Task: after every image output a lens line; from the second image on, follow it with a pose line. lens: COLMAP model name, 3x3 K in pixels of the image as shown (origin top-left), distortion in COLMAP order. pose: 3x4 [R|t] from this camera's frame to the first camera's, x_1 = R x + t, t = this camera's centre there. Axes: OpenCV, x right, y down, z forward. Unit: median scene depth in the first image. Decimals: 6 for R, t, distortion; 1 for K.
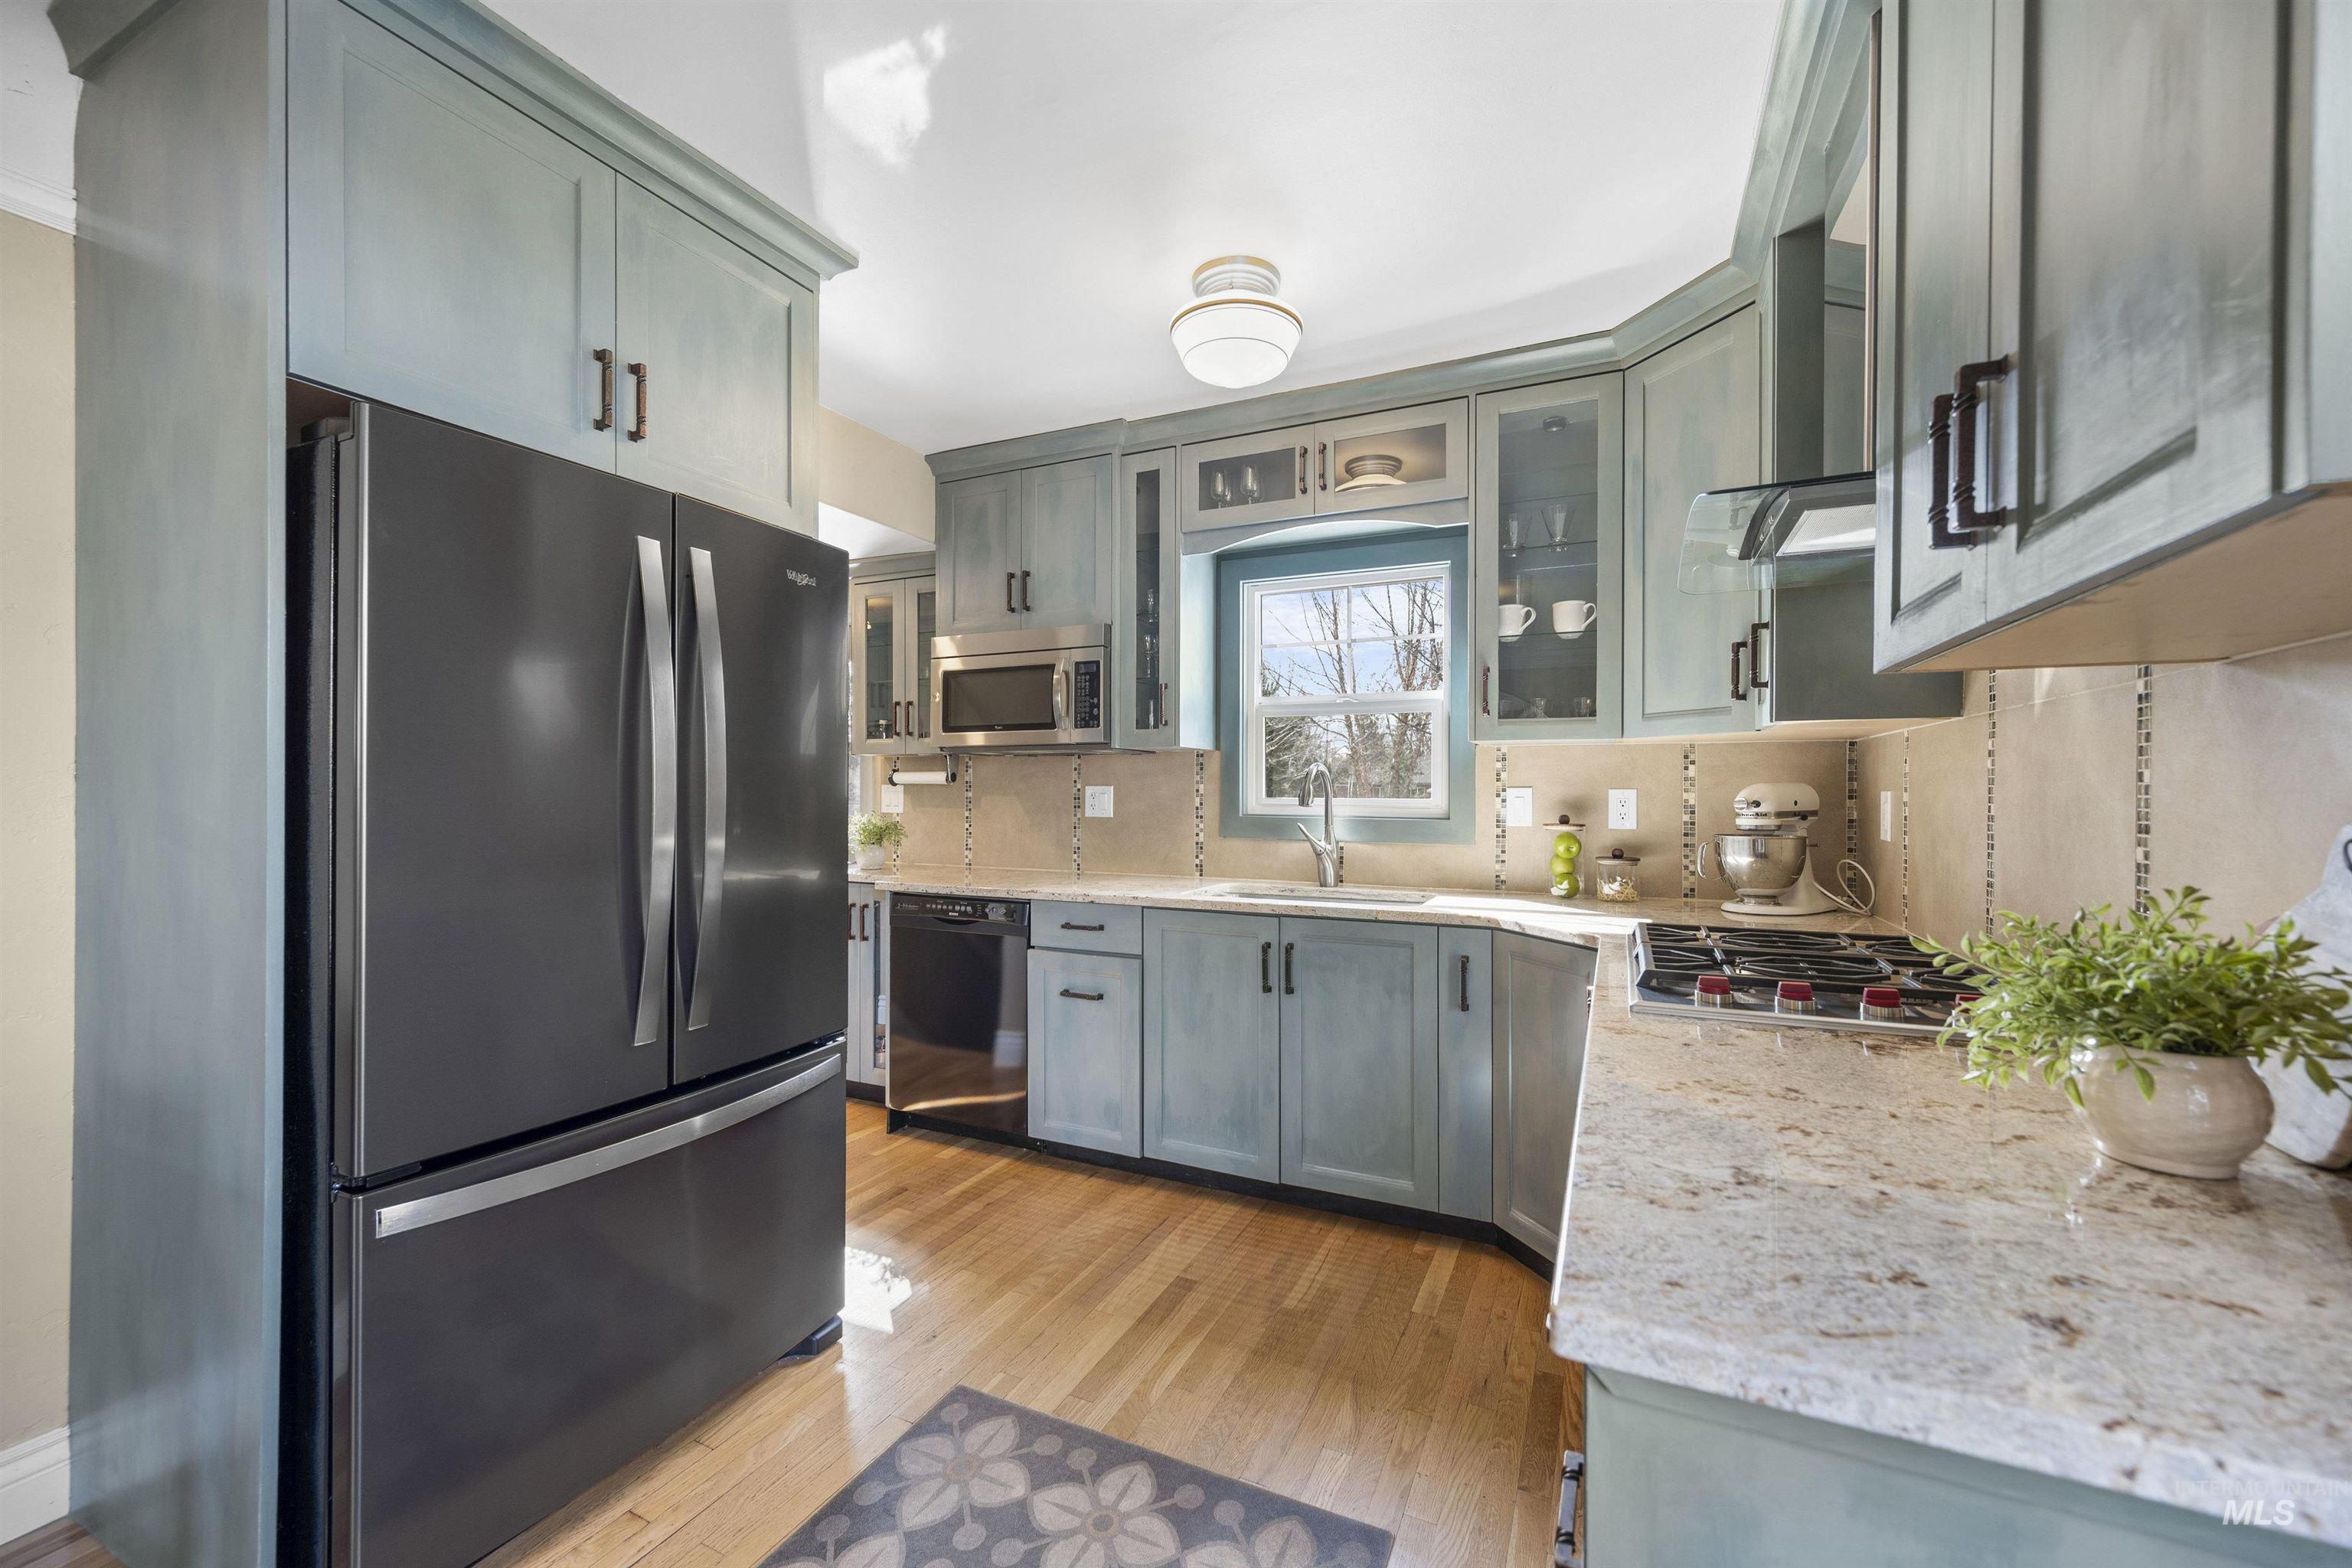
lens RADIAL K [[935.0, 0, 1179.6], [0, 935.0, 789.8], [0, 0, 1]] dist [-0.000369, -0.000205]
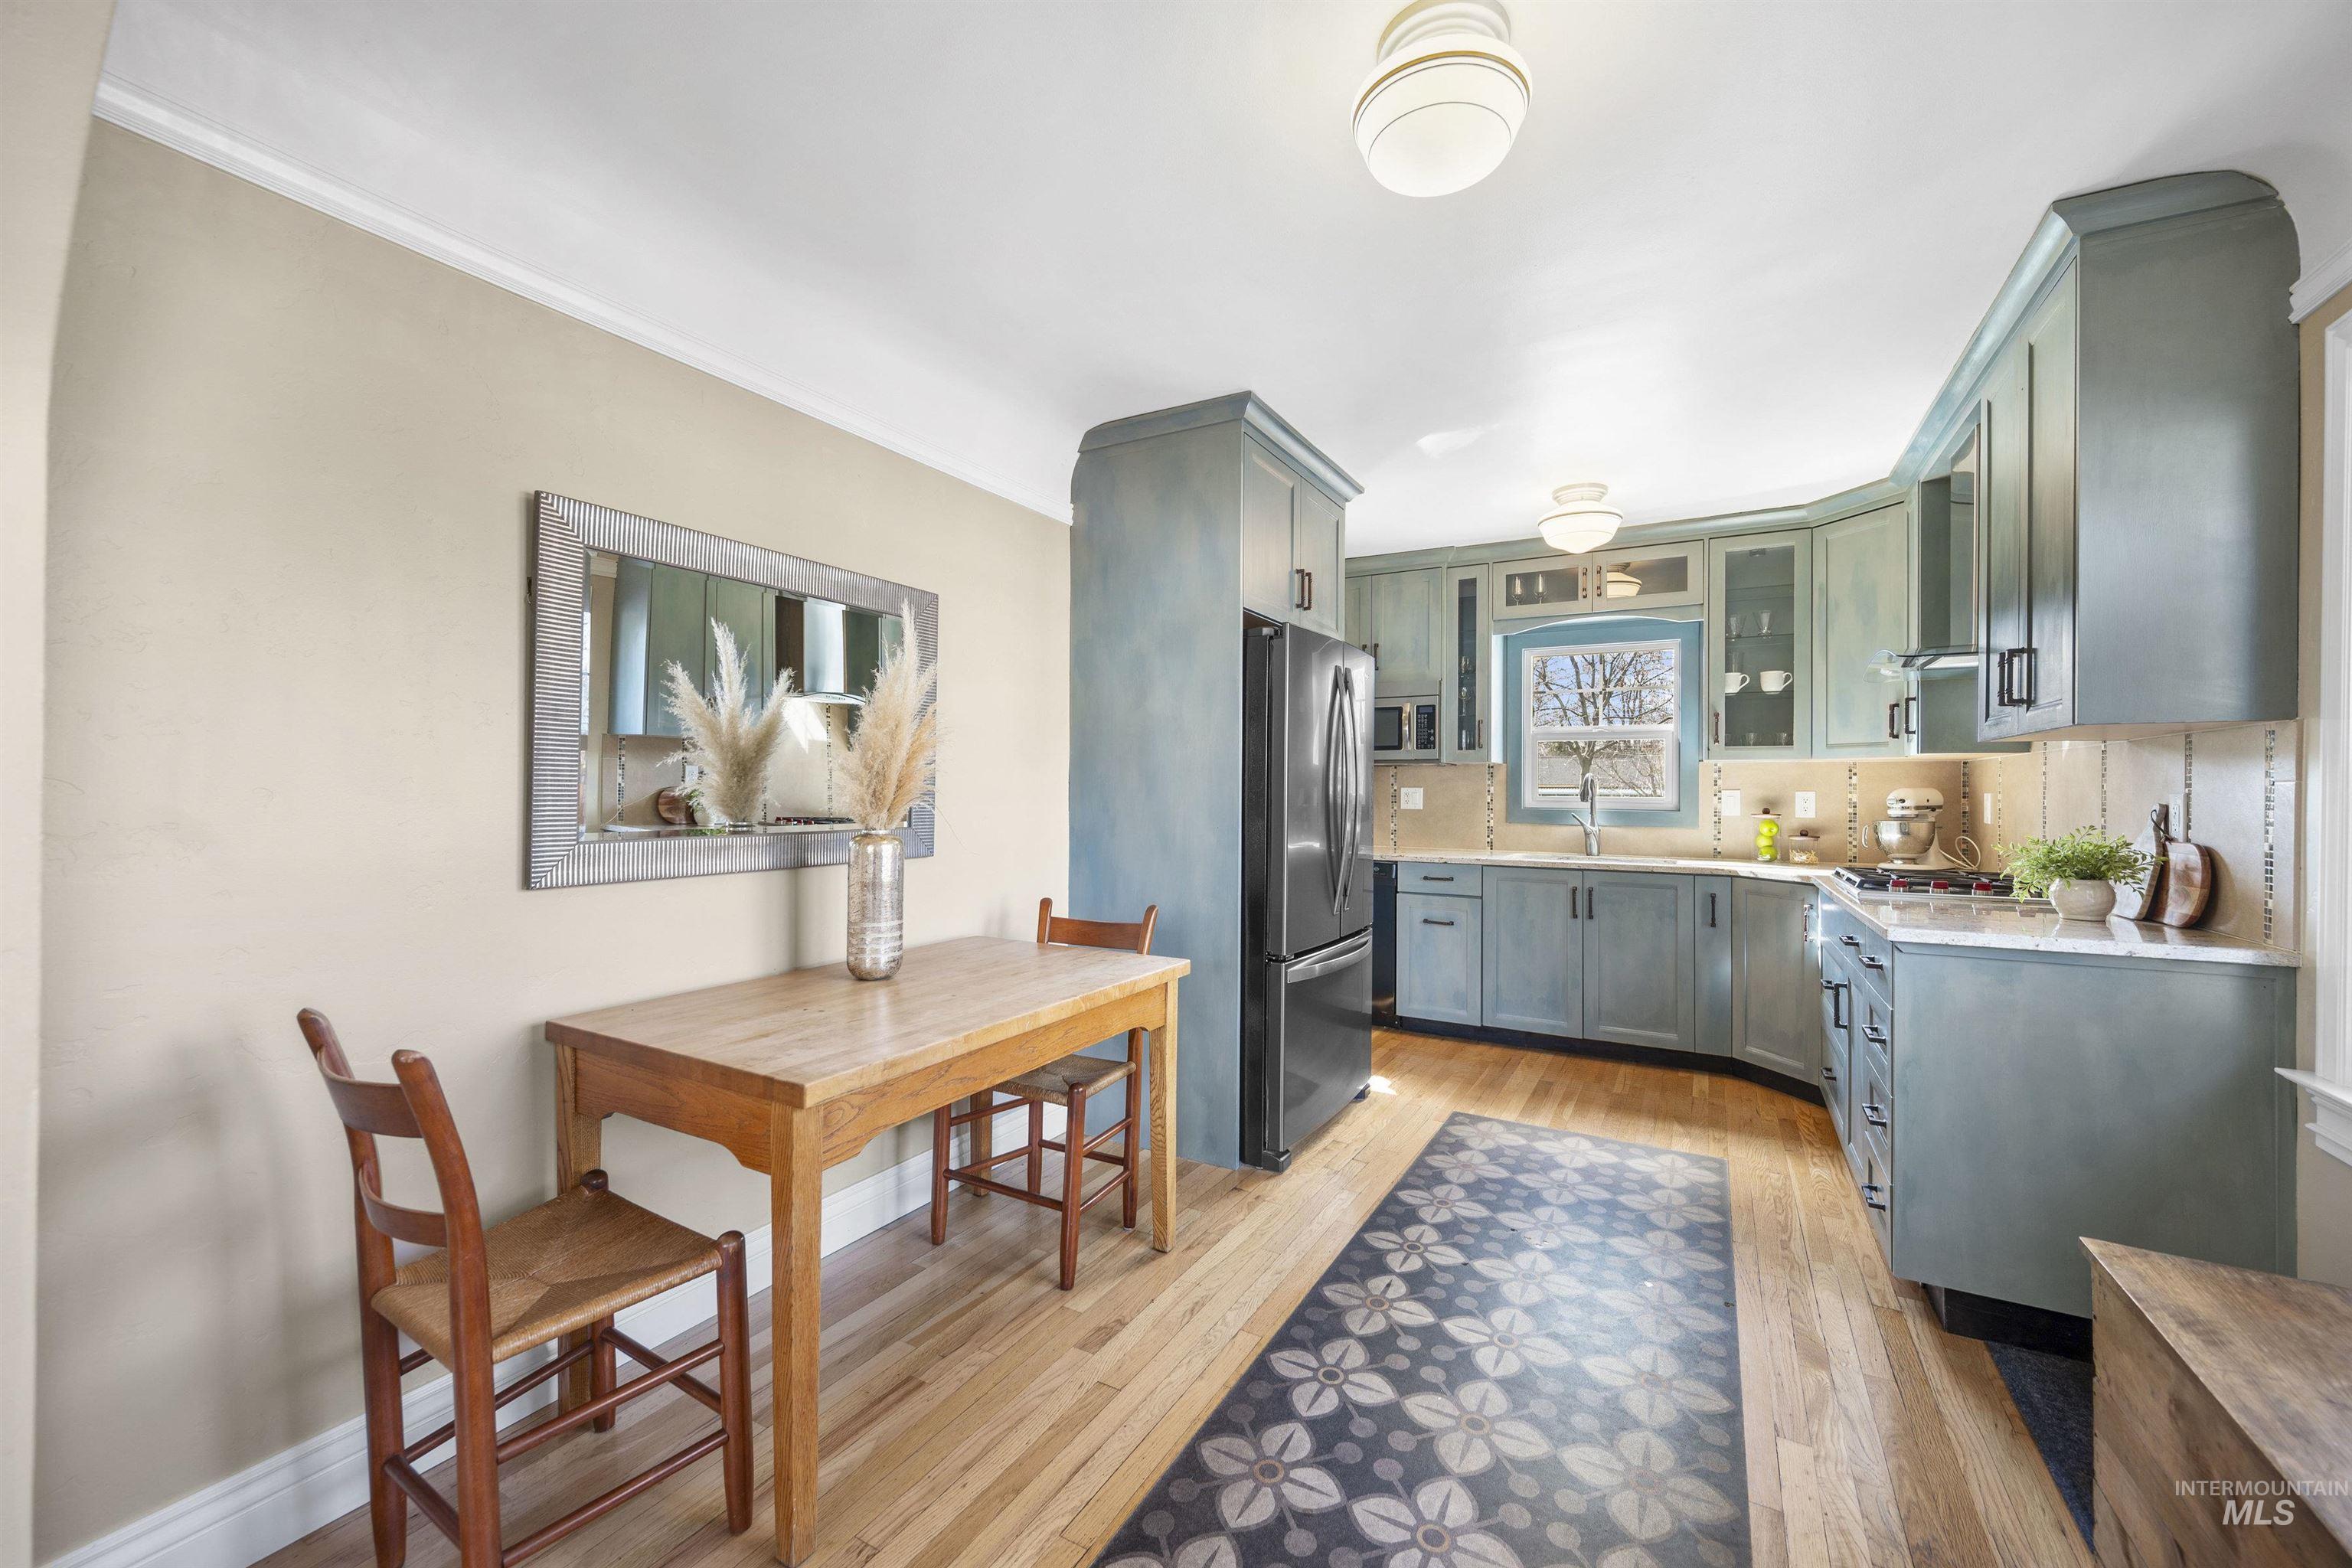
lens RADIAL K [[935.0, 0, 1171.7], [0, 935.0, 782.0], [0, 0, 1]] dist [-0.000369, -0.000205]
pose [[0.996976, 0.004225, -0.077597, -0.474680], [-0.004942, 0.999947, -0.009039, 0.002812], [0.077555, 0.009395, 0.996944, -0.650402]]
